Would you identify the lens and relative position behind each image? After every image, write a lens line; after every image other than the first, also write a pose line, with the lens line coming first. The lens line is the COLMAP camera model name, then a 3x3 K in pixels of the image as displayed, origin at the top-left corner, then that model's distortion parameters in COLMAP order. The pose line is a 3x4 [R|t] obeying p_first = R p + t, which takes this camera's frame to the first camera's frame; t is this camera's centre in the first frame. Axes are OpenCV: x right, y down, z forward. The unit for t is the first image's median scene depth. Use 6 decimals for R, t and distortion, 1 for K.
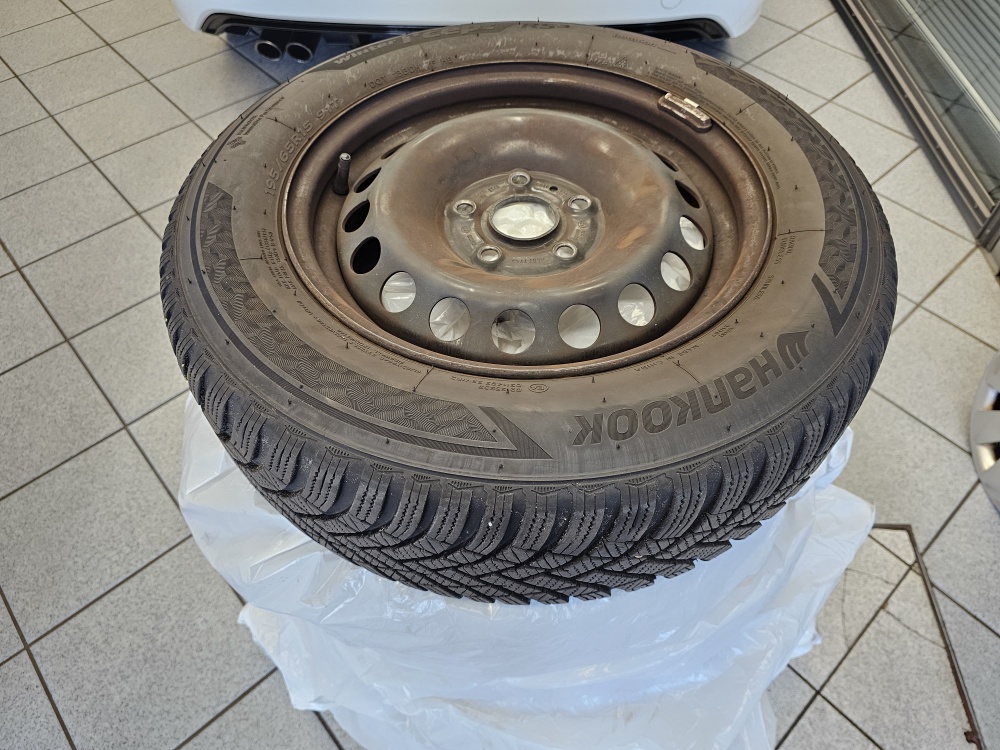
lens RADIAL K [[710.3, 0, 507.0], [0, 710.3, 367.1], [0, 0, 1]] dist [0.049840, -0.057640]
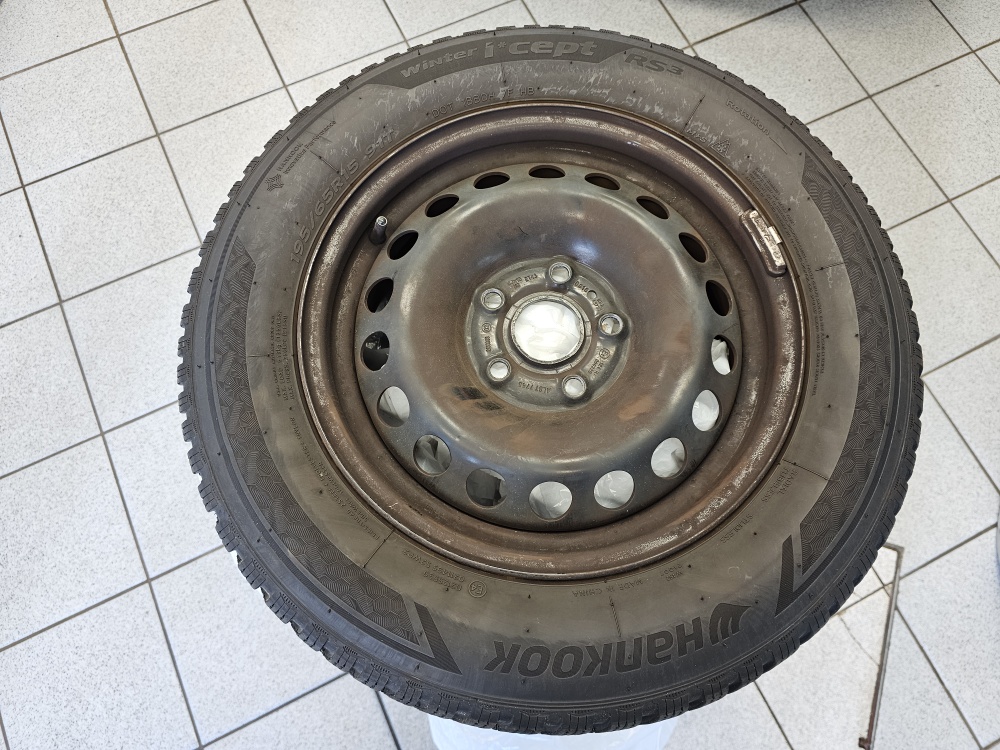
lens RADIAL K [[710.3, 0, 507.0], [0, 710.3, 367.1], [0, 0, 1]] dist [0.049840, -0.057640]
pose [[0.959425, 0.270930, -0.078111, 0.036223], [-0.225281, 0.903143, 0.365489, -0.304684], [0.169567, -0.333062, 0.927533, 0.051820]]
